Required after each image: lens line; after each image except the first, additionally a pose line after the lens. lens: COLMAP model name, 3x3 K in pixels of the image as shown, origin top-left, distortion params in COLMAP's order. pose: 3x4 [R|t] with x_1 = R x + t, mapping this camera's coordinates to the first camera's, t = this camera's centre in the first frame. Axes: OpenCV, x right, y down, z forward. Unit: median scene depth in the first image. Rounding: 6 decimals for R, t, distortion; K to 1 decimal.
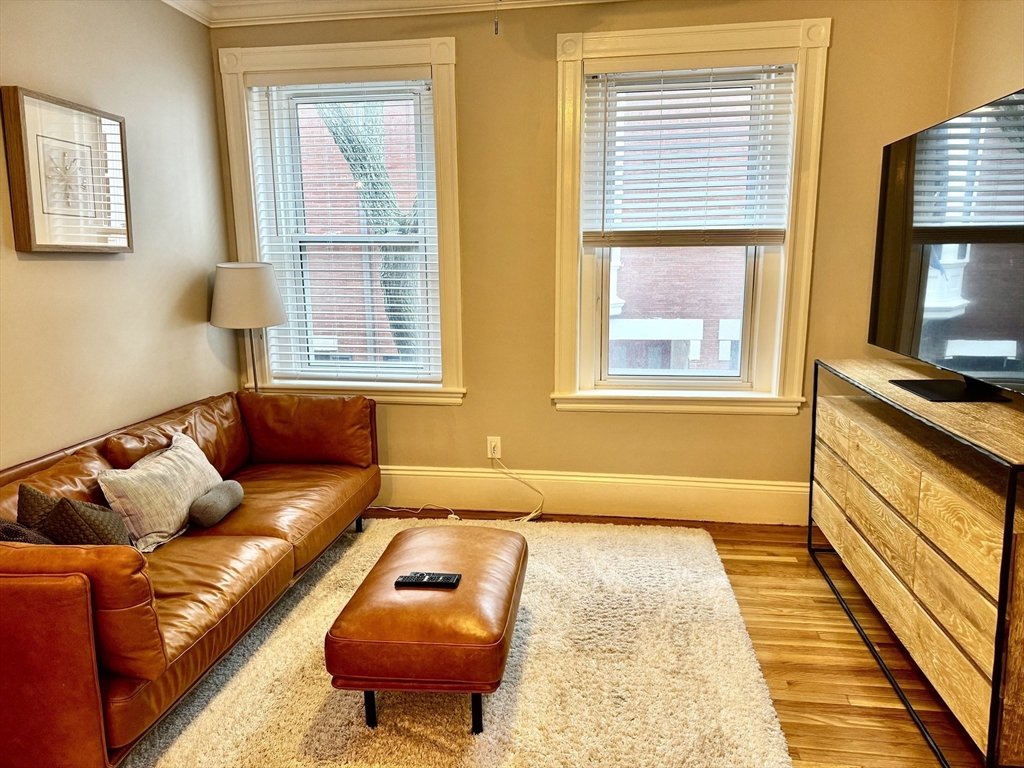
lens RADIAL K [[713.8, 0, 515.6], [0, 713.8, 385.6], [0, 0, 1]] dist [0.067939, -0.083238]
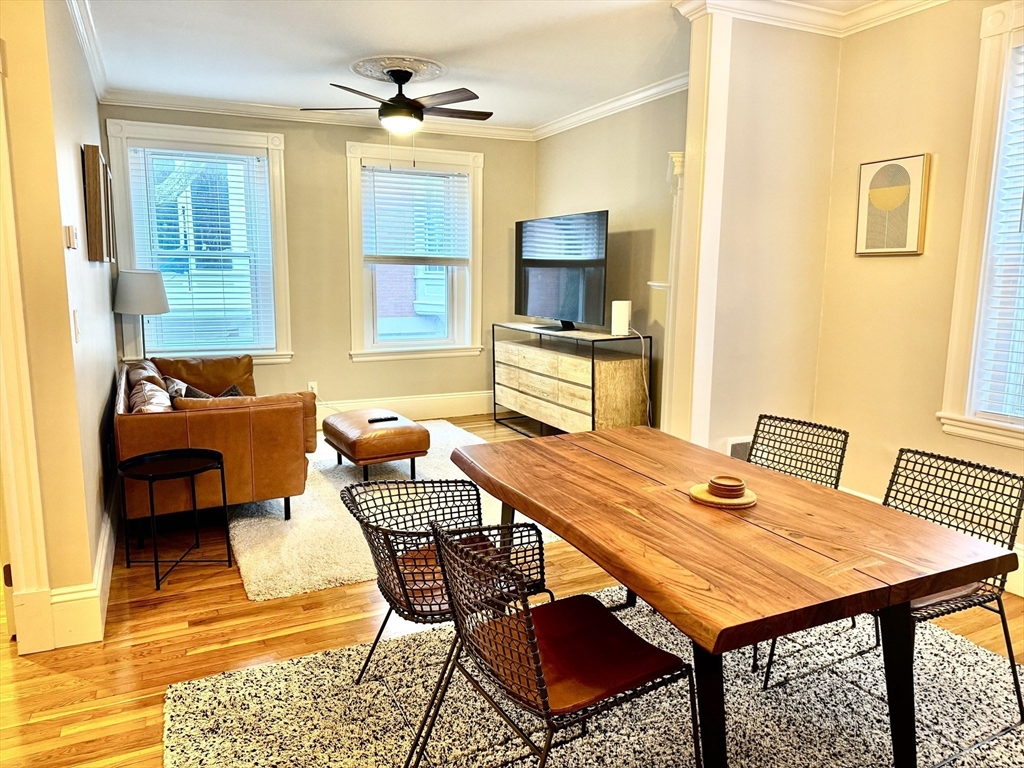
lens RADIAL K [[713.8, 0, 515.6], [0, 713.8, 385.6], [0, 0, 1]] dist [0.067939, -0.083238]
pose [[0.819415, -0.073963, 0.568409, -0.654377], [0.085234, 0.996338, 0.006773, 0.123839], [-0.566829, 0.042898, 0.822718, -0.648465]]
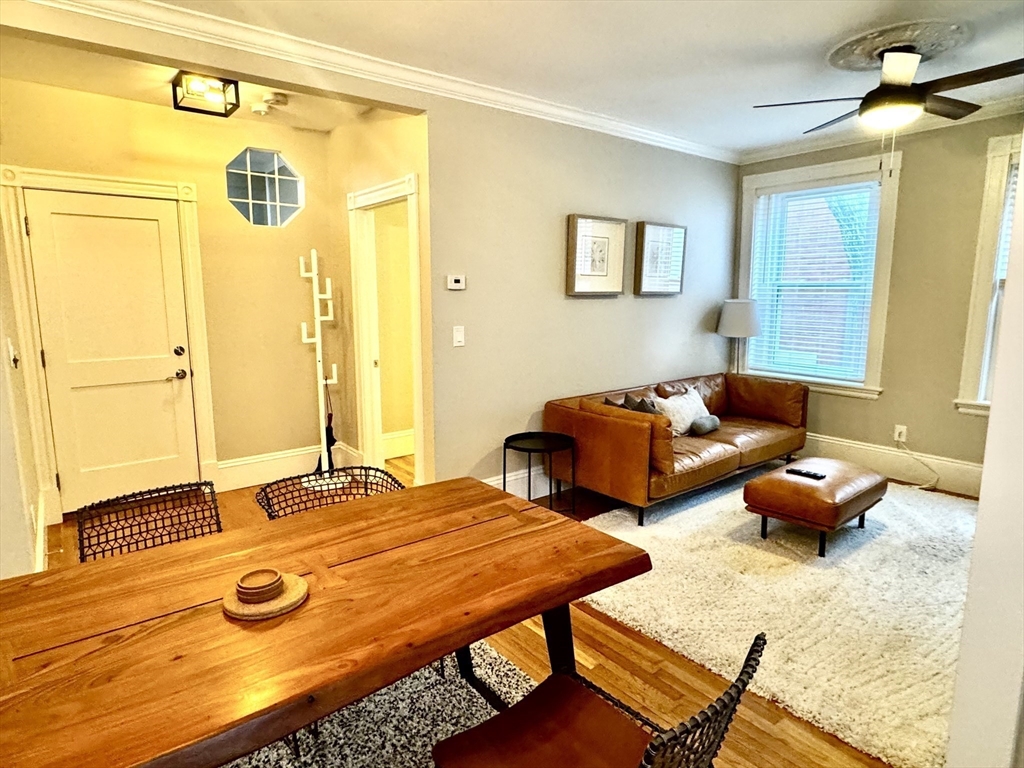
lens RADIAL K [[591.1, 0, 506.8], [0, 591.1, 382.7], [0, 0, 1]] dist [-0.001543, 0.000551]
pose [[0.725016, 0.110780, -0.679765, 0.216521], [-0.124749, 0.991777, 0.028576, 0.060458], [0.677340, 0.064082, 0.732873, -0.430644]]
